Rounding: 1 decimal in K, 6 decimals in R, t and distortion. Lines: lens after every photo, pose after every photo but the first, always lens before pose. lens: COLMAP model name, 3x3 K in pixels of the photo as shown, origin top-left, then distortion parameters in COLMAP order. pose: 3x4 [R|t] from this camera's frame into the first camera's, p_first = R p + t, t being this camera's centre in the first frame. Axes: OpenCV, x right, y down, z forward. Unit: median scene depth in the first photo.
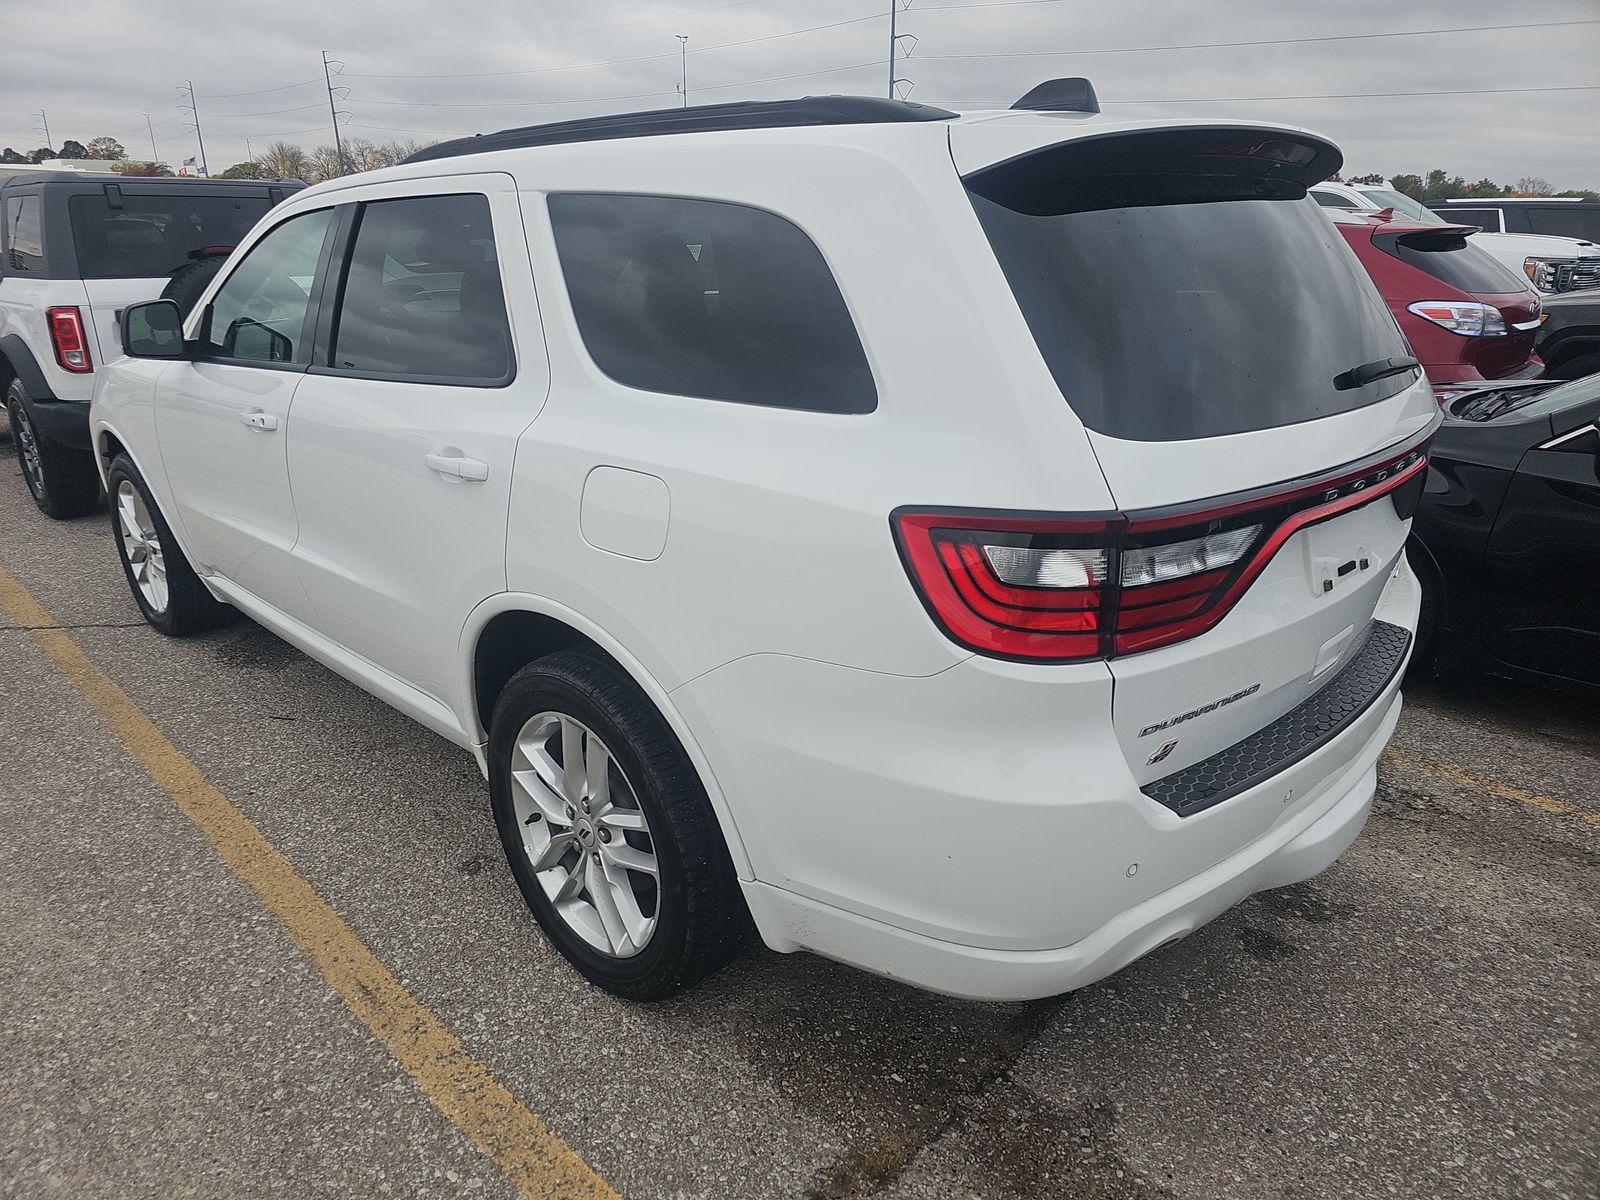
lens RADIAL K [[1056.4, 0, 772.0], [0, 1056.4, 619.0], [0, 0, 1]] dist [0.059163, -0.046793]
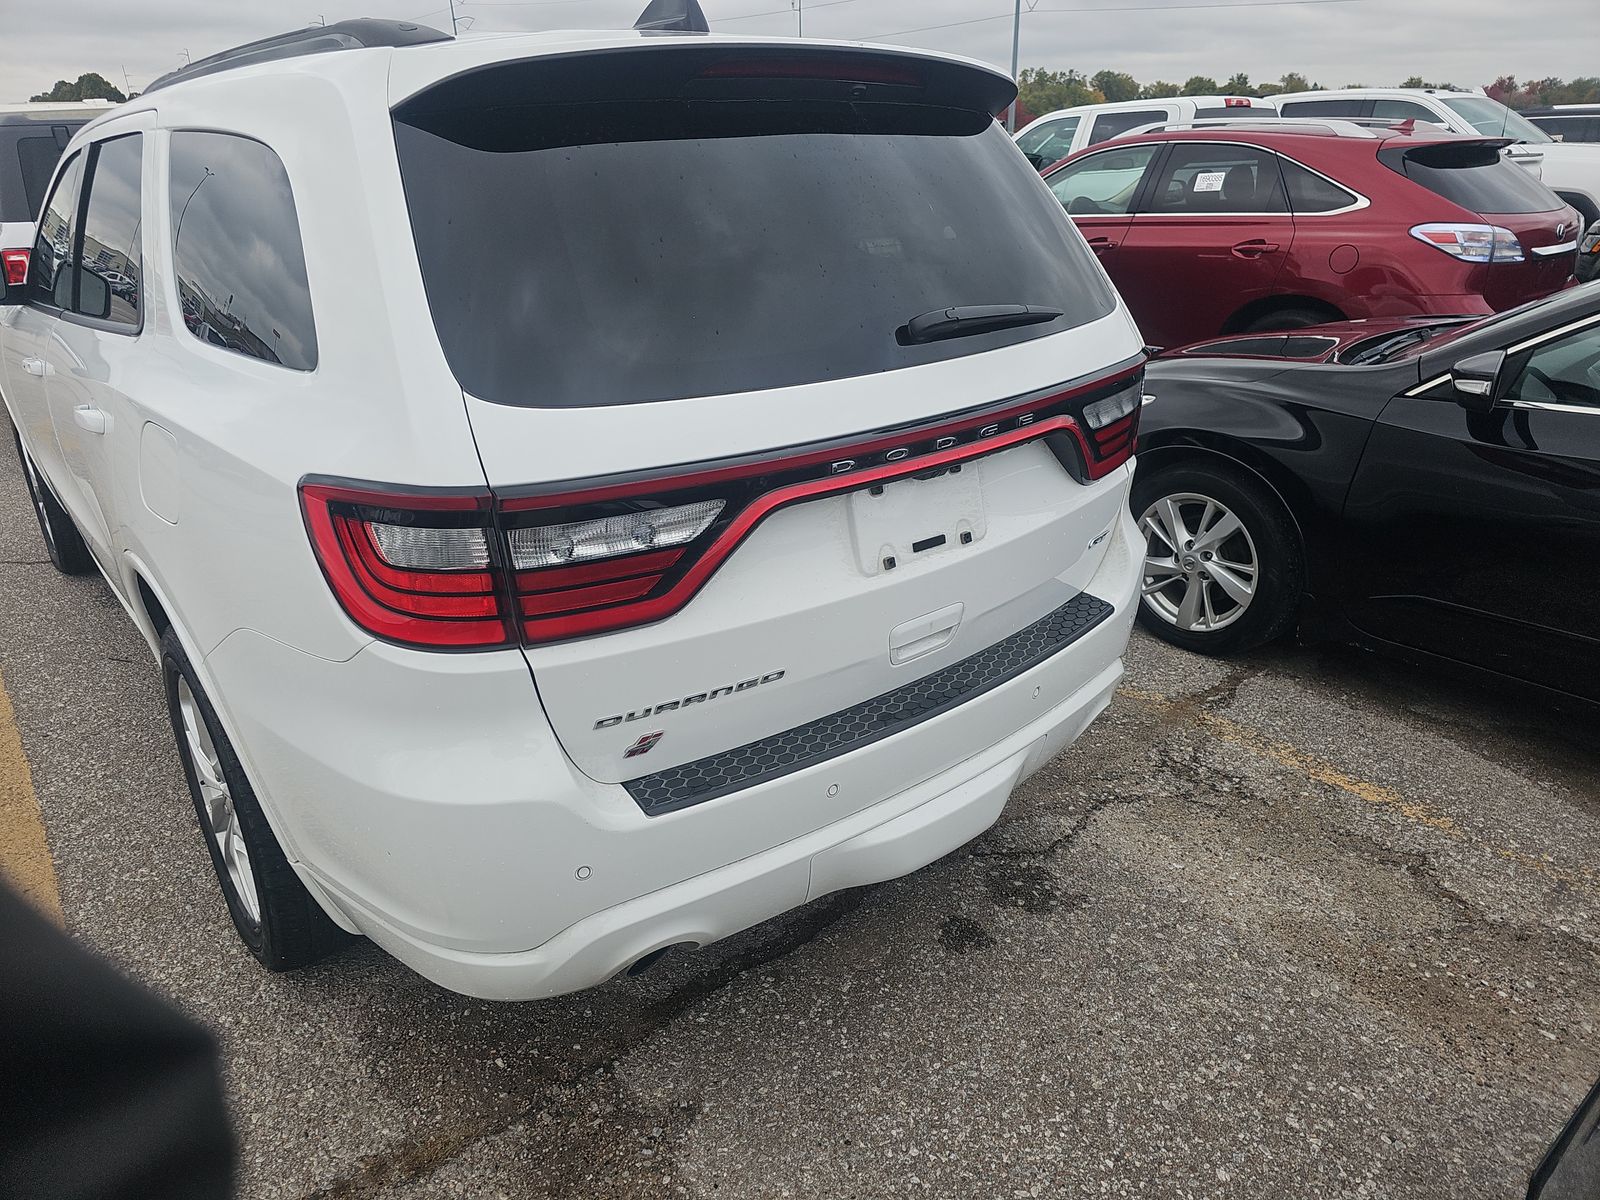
lens RADIAL K [[1059.9, 0, 800.0], [0, 1059.9, 600.0], [0, 0, 1]] dist [0.063914, -0.057600]
pose [[0.995214, 0.019702, -0.095712, 0.475352], [-0.015260, 0.998782, 0.046918, -0.036615], [0.096520, -0.045233, 0.994303, 0.083376]]
